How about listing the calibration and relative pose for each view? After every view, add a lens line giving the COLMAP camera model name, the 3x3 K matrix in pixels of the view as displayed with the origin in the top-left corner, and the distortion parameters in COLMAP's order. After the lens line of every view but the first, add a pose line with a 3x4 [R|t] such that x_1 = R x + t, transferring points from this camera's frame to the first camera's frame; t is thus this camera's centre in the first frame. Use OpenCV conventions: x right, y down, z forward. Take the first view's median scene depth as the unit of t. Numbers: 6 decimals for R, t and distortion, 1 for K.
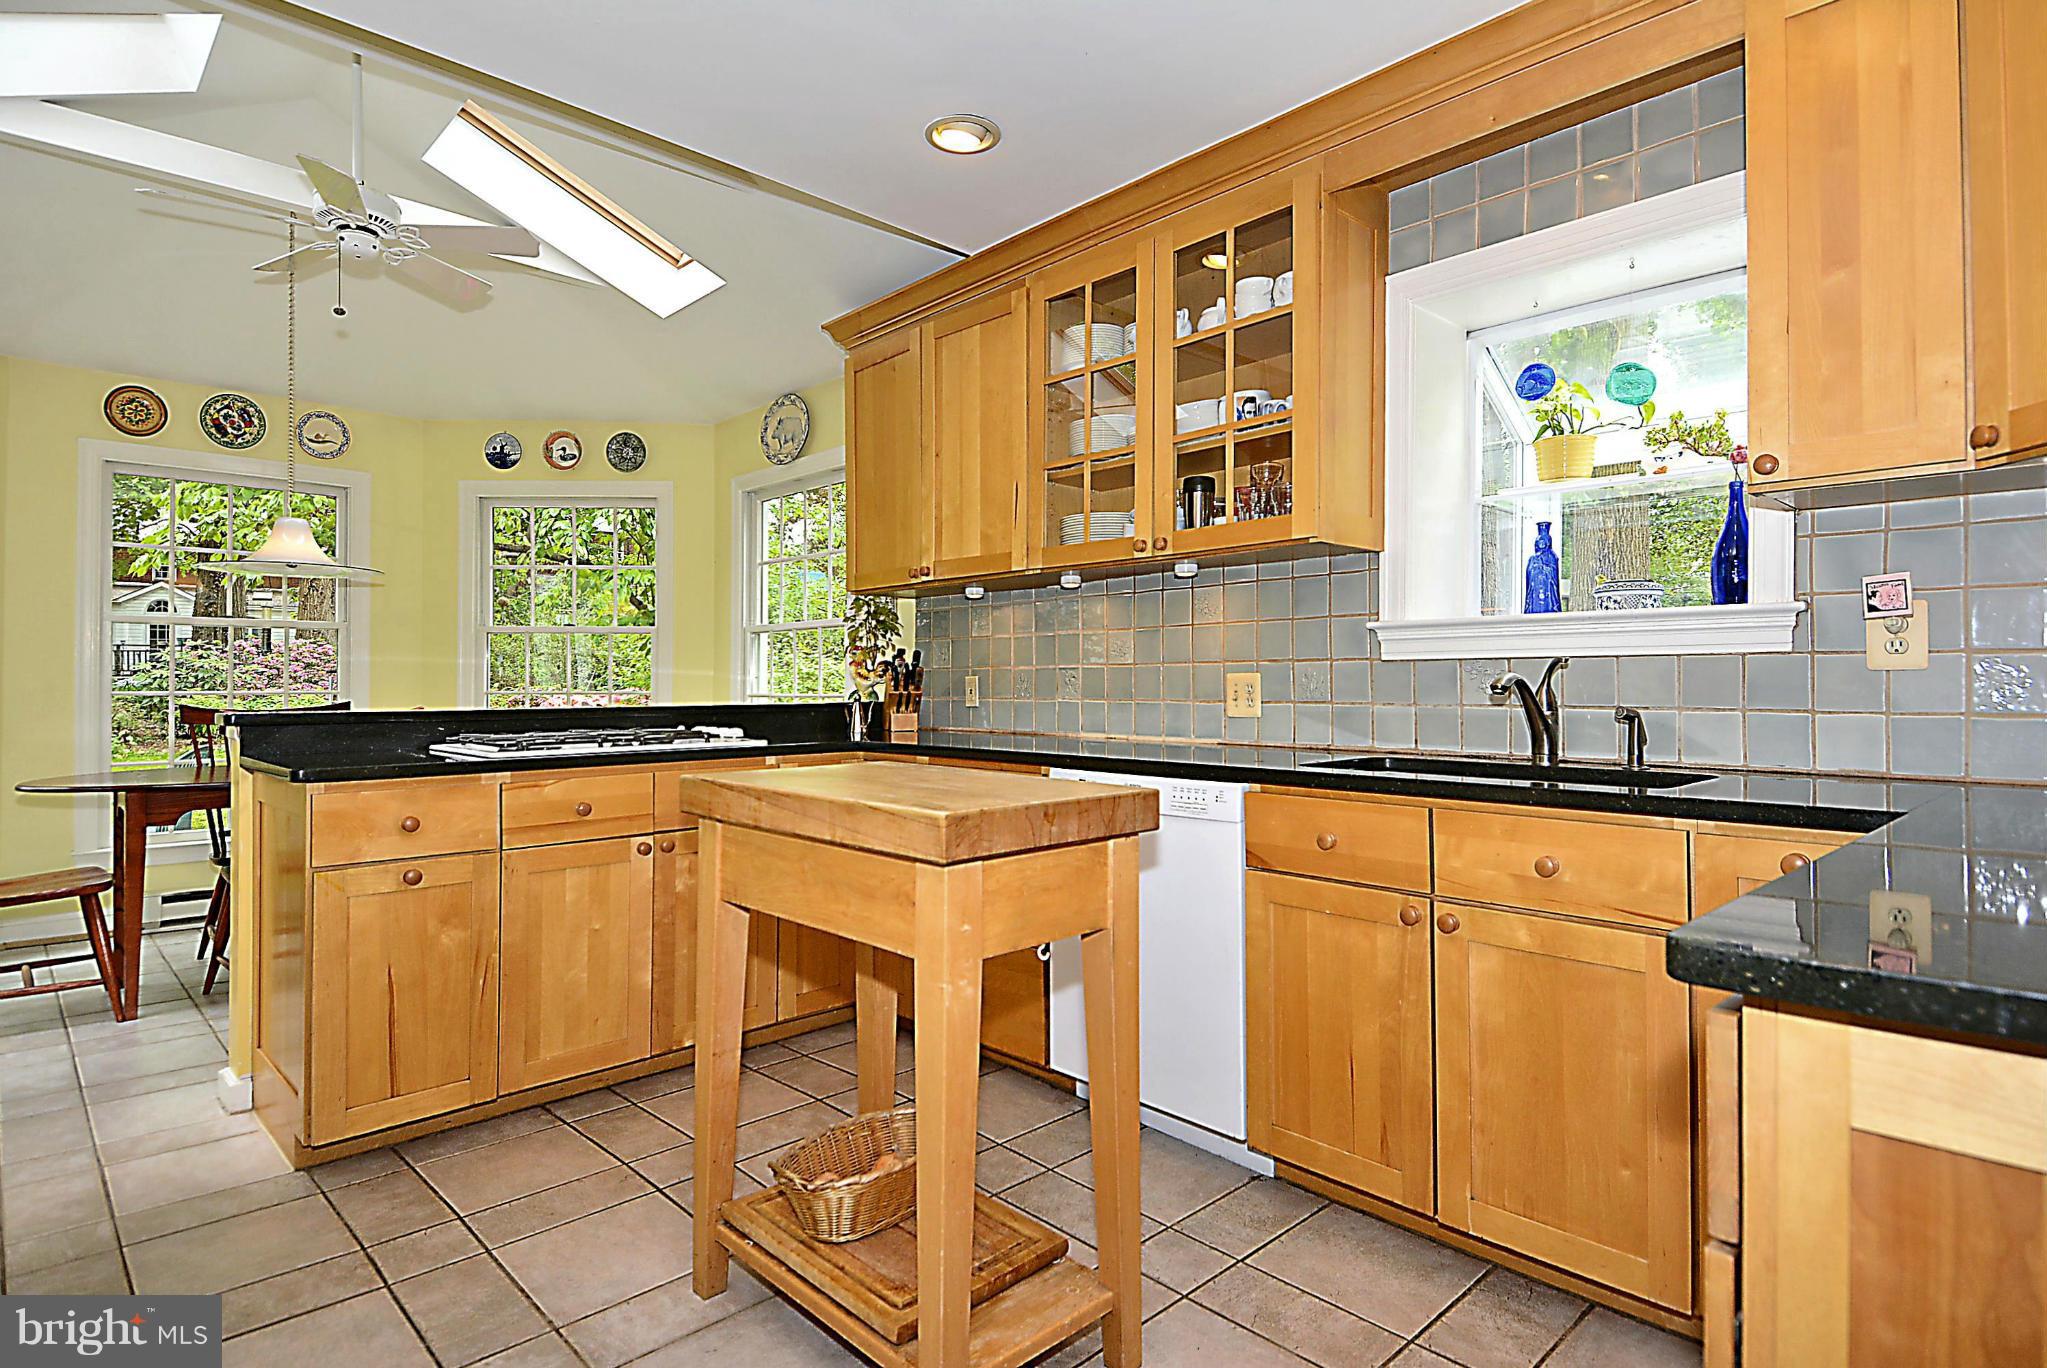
lens RADIAL K [[1079.2, 0, 1030.5], [0, 1079.2, 677.9], [0, 0, 1]] dist [-0.002050, -0.002548]
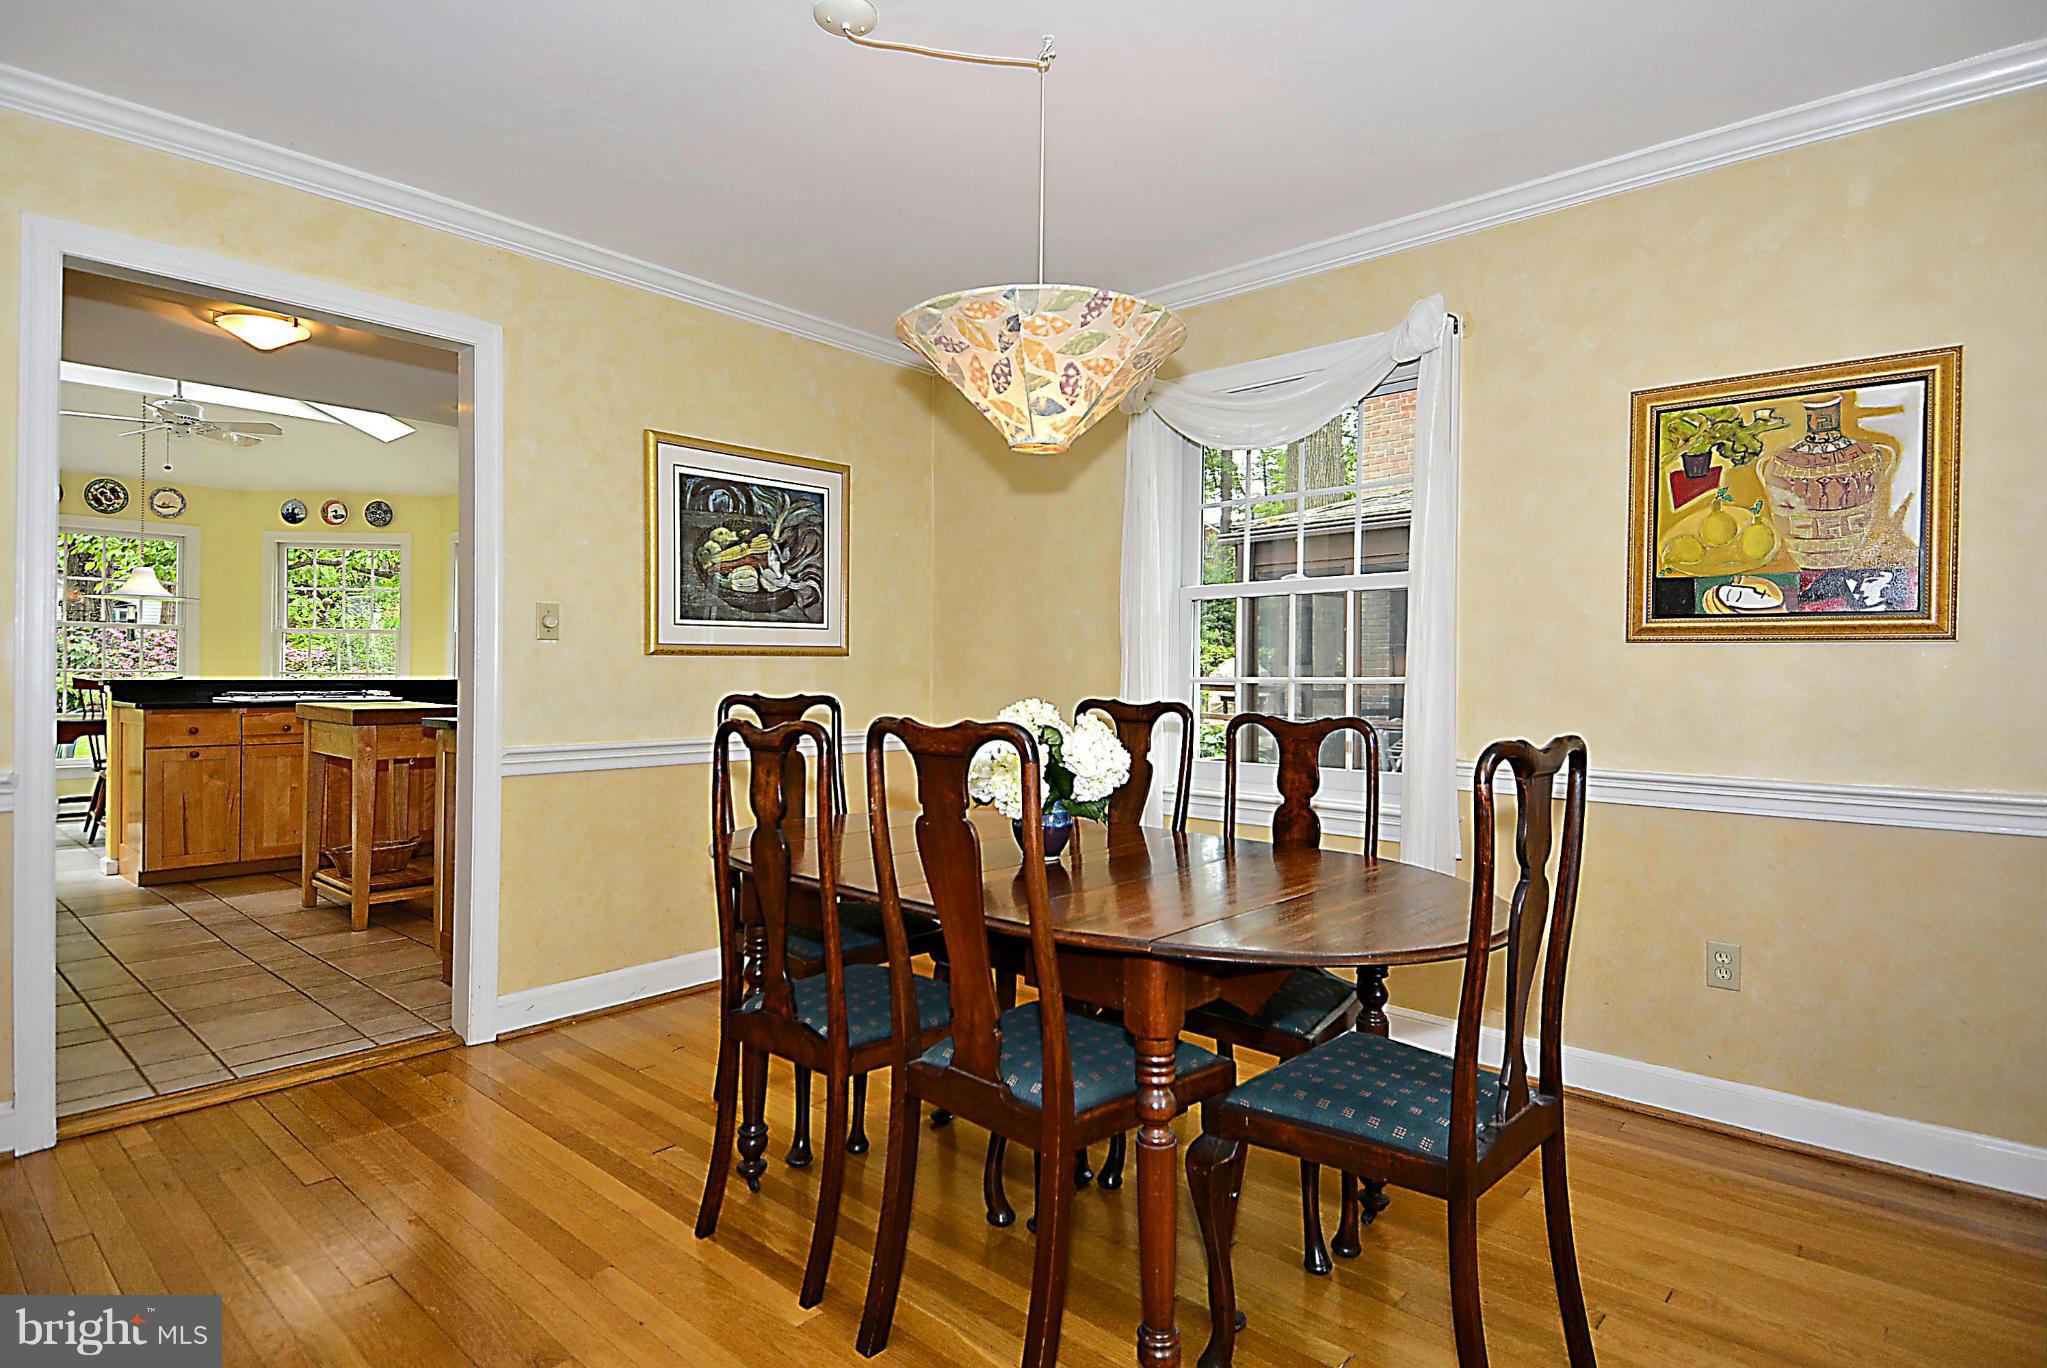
lens RADIAL K [[1079.2, 0, 1009.3], [0, 1079.2, 674.7], [0, 0, 1]] dist [-0.002050, -0.002548]
pose [[0.997841, 0.008685, 0.065100, 0.464010], [-0.009204, 0.999928, 0.007668, -0.004196], [-0.065028, -0.008251, 0.997849, -0.640716]]
